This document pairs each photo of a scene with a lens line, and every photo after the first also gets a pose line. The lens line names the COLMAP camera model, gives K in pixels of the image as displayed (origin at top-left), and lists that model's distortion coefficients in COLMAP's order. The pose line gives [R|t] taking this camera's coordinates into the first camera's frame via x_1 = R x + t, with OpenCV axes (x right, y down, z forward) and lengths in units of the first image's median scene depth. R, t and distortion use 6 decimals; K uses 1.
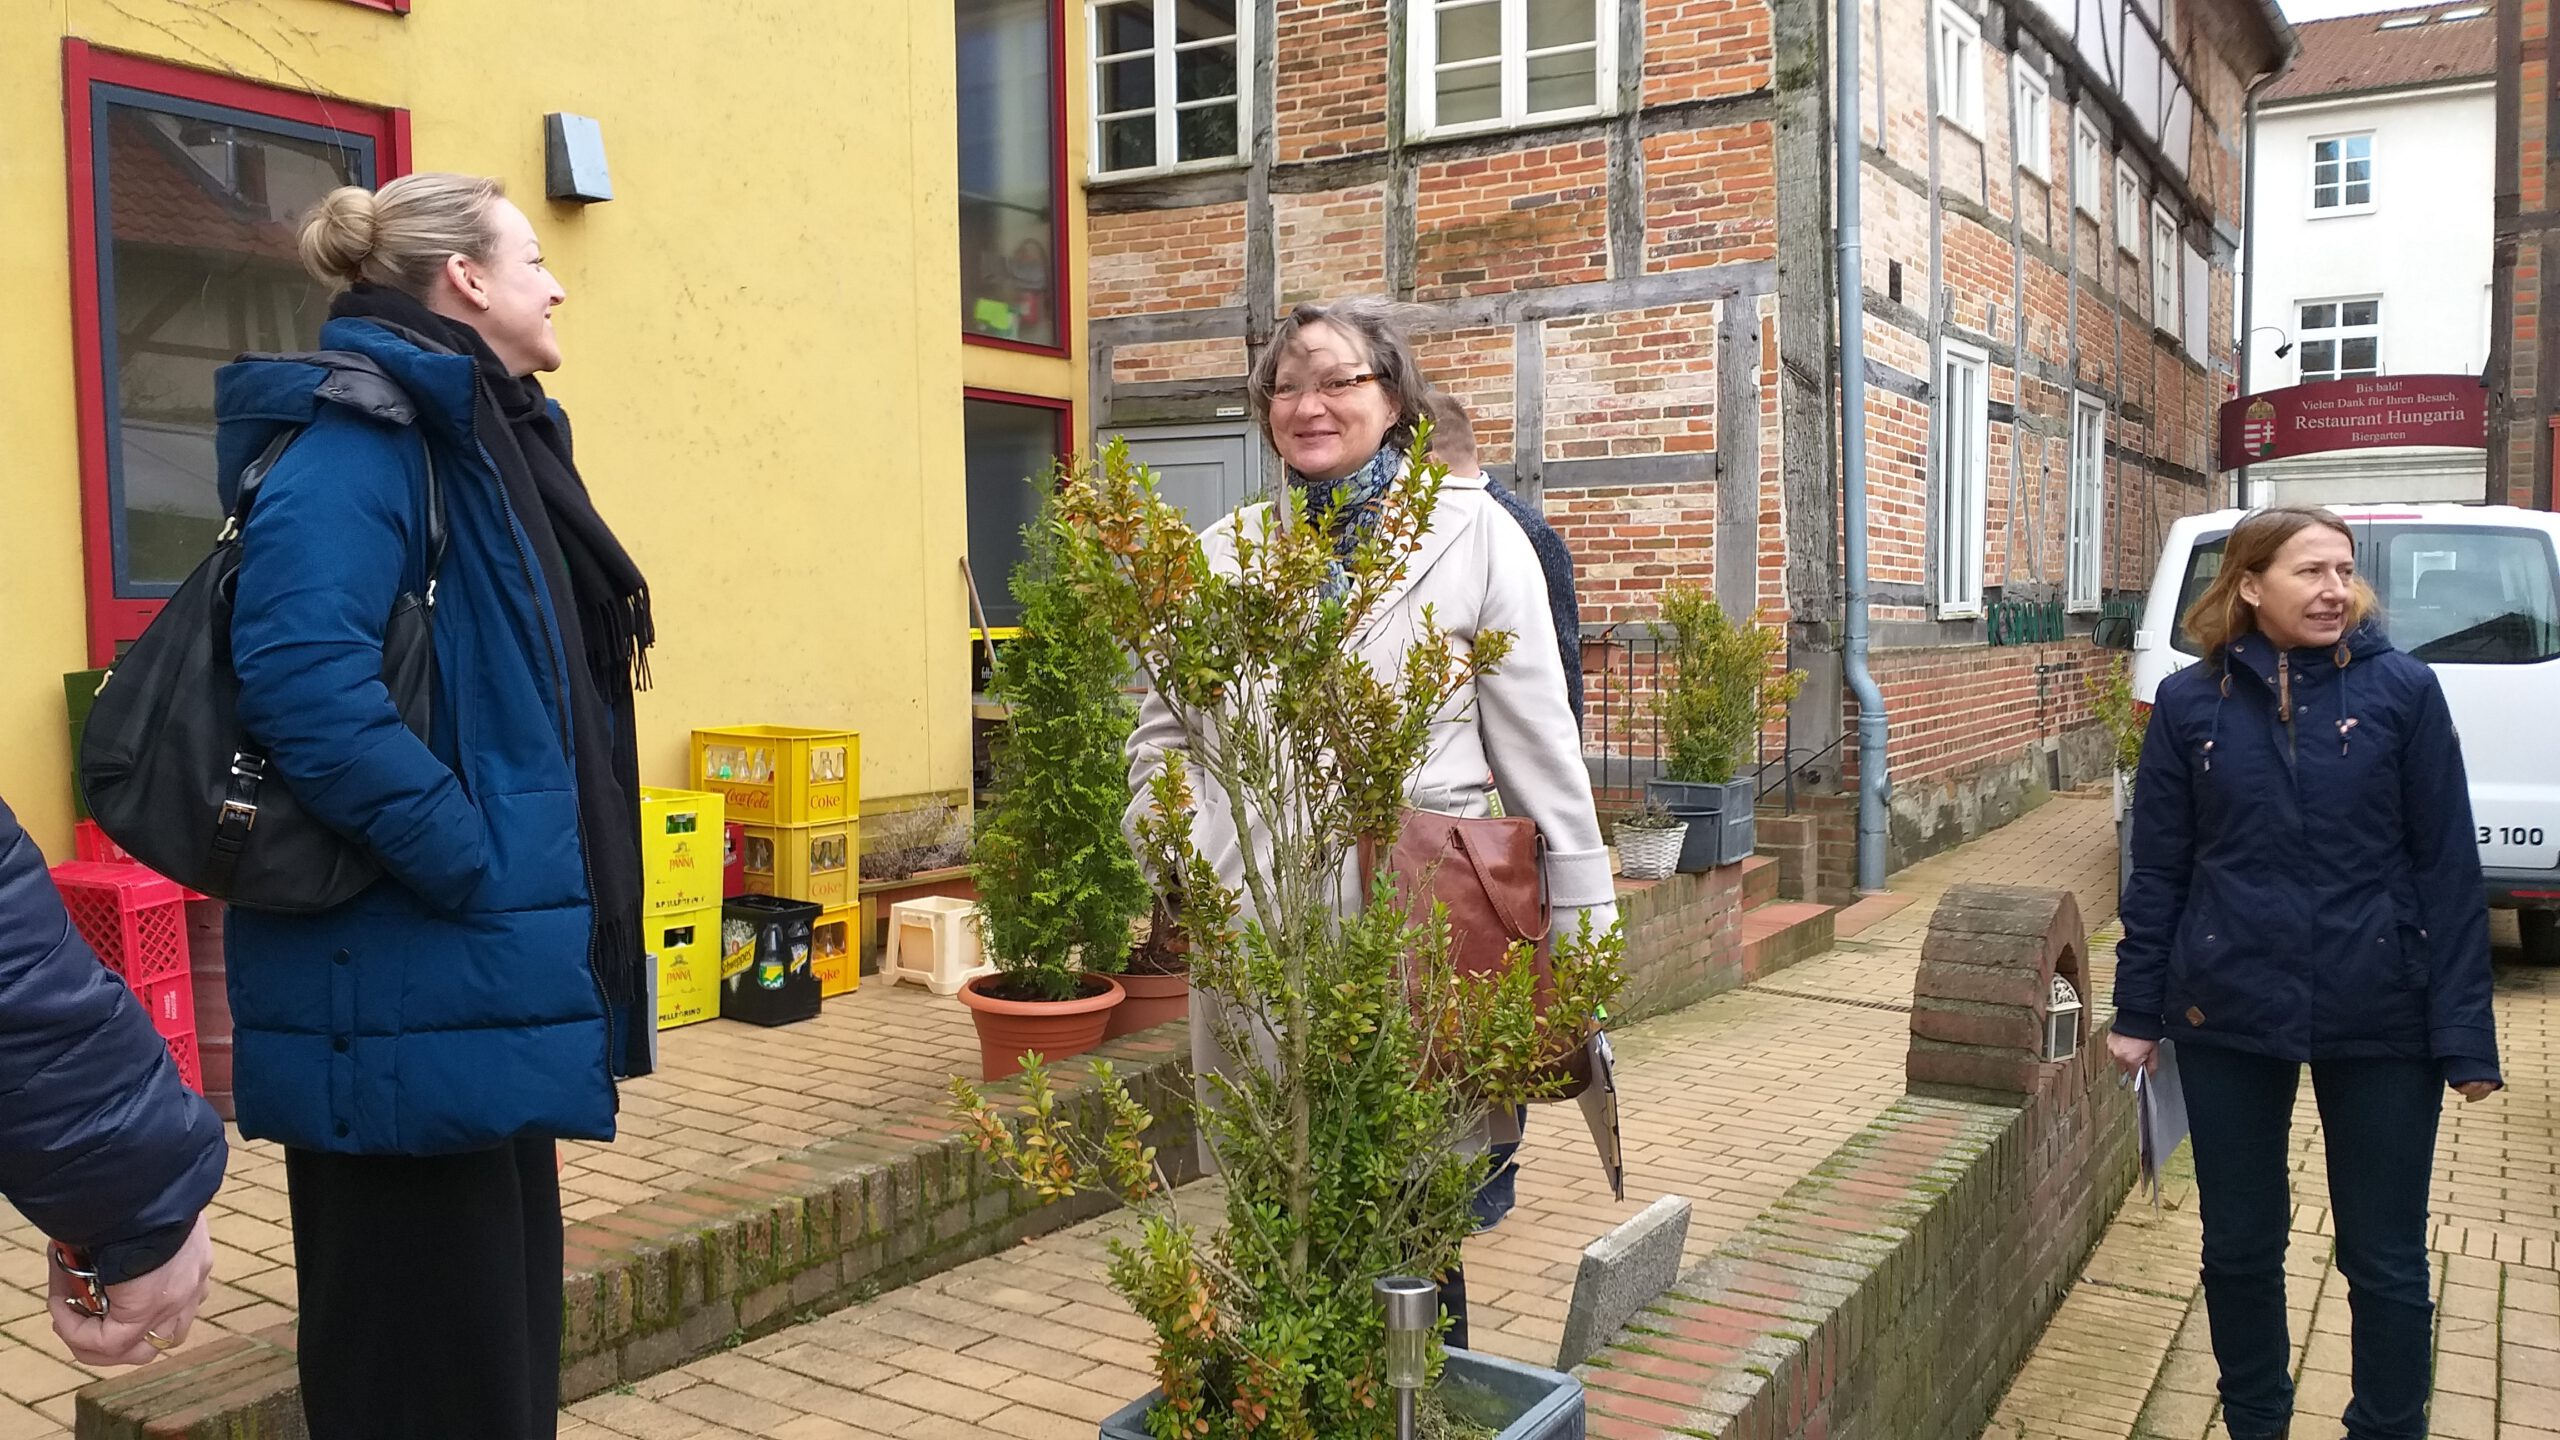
lens RADIAL K [[2003.6, 0, 1285.7], [0, 2003.6, 723.3], [0, 0, 1]] dist [0.012186, -0.004567]
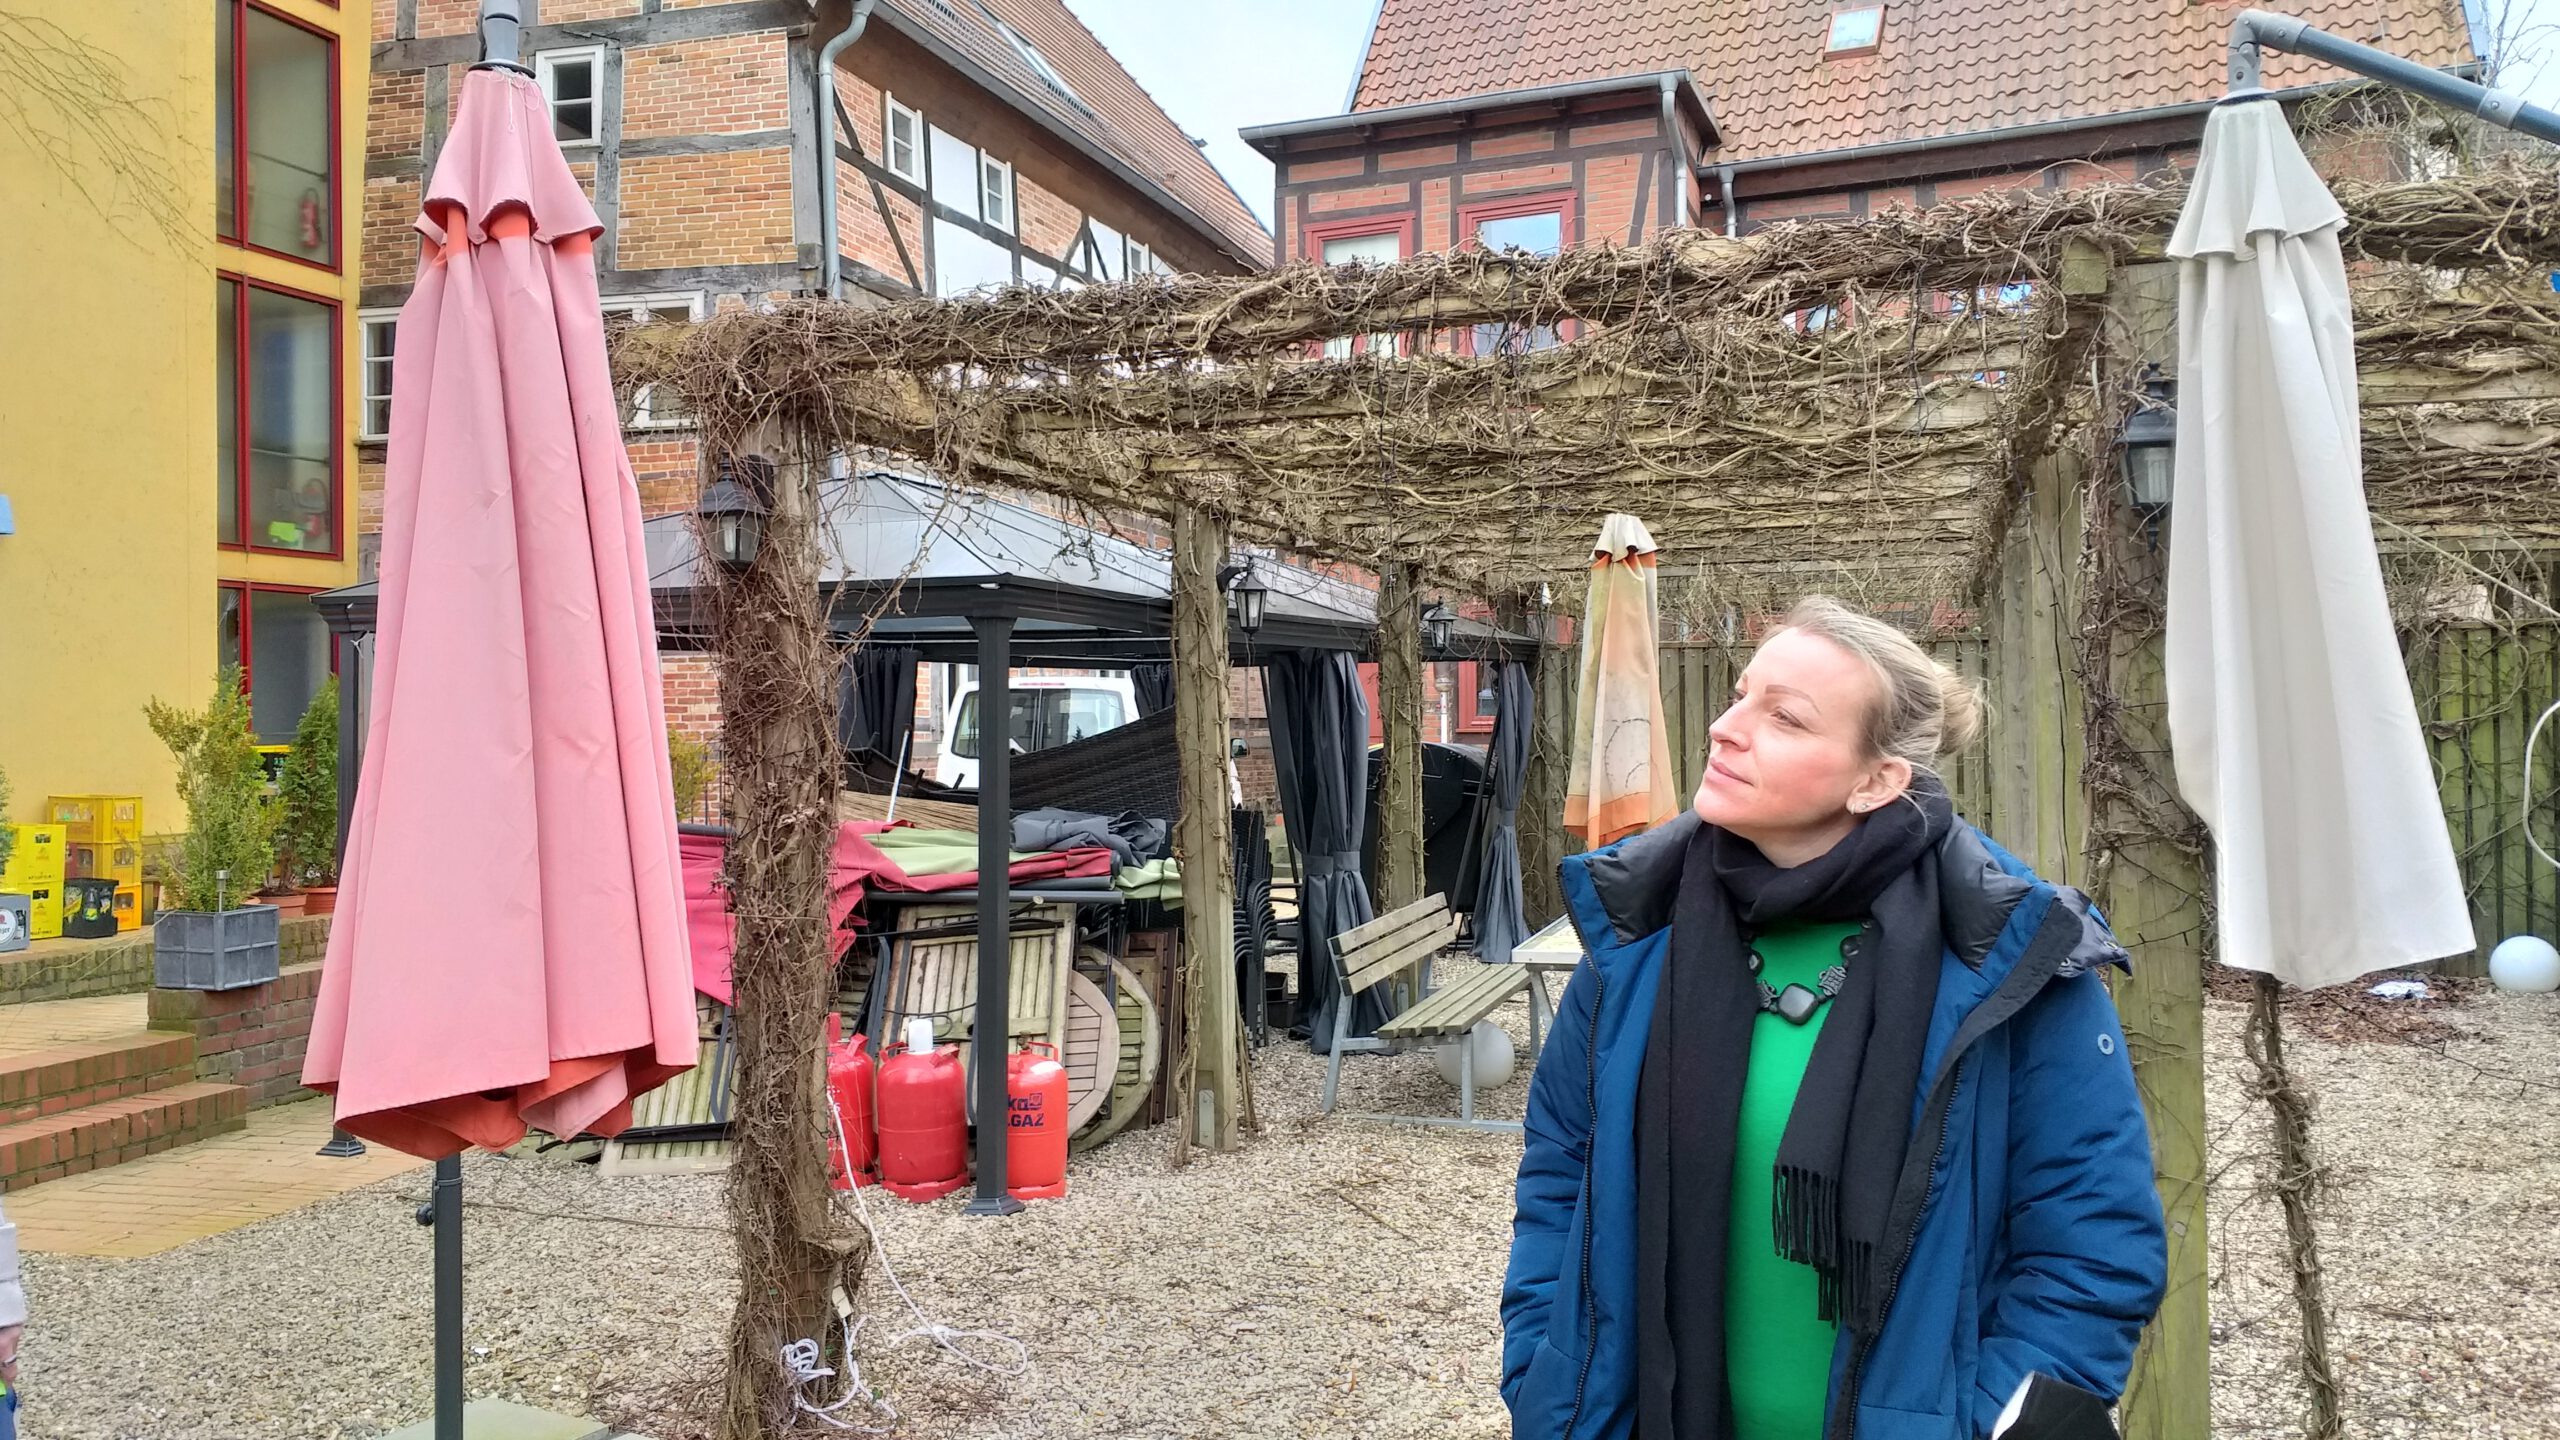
lens RADIAL K [[2003.6, 0, 1282.1], [0, 2003.6, 702.8], [0, 0, 1]] dist [0.012186, -0.004567]
pose [[0.964105, -0.000071, 0.265520, 0.370036], [0.018589, 0.997564, -0.067231, 0.069808], [-0.264868, 0.069754, 0.961758, -1.308249]]
